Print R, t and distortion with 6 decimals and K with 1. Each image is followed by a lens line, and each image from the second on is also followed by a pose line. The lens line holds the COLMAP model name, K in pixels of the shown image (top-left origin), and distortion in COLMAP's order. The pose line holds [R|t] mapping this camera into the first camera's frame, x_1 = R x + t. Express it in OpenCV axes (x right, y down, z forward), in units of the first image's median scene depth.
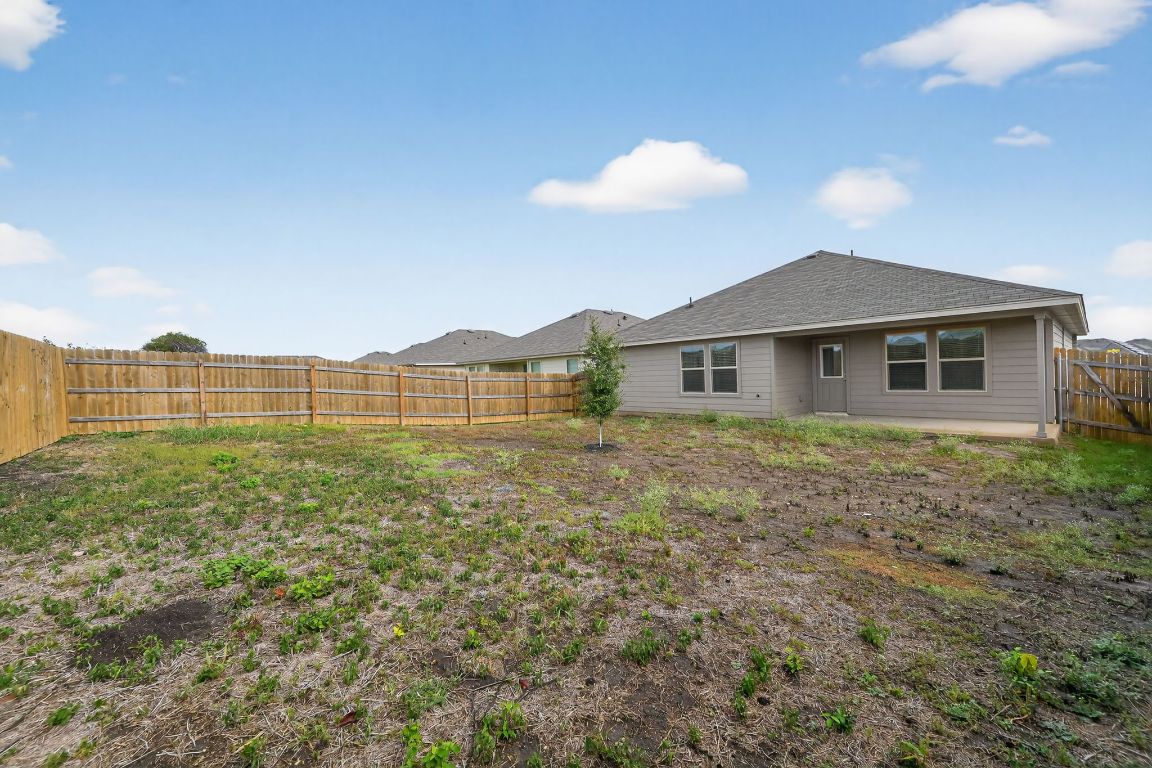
lens RADIAL K [[460.5, 0, 576.3], [0, 460.5, 376.6], [0, 0, 1]] dist [-0.000751, 0.000084]
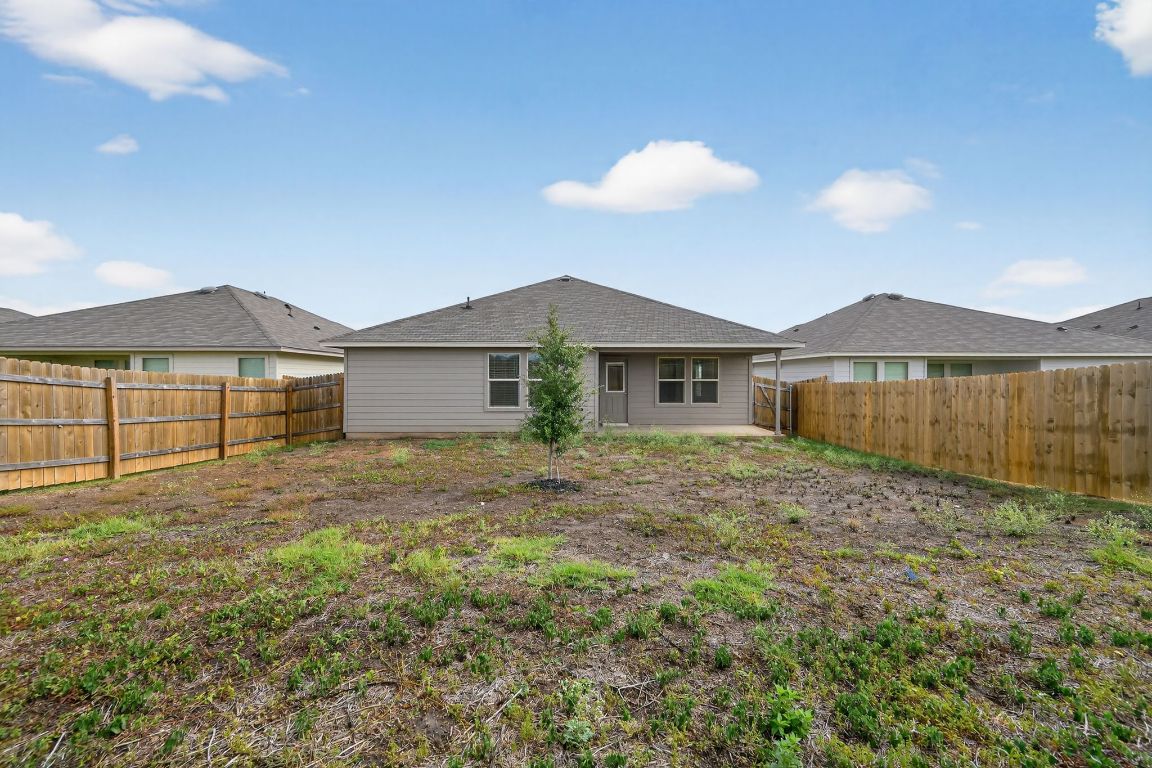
lens RADIAL K [[458.5, 0, 572.0], [0, 458.5, 380.9], [0, 0, 1]] dist [0.001206, 0.000085]
pose [[0.630251, 0.034210, 0.775637, -0.331558], [-0.017537, 0.999401, -0.029830, 0.009017], [-0.776193, 0.005198, 0.630473, 0.348188]]
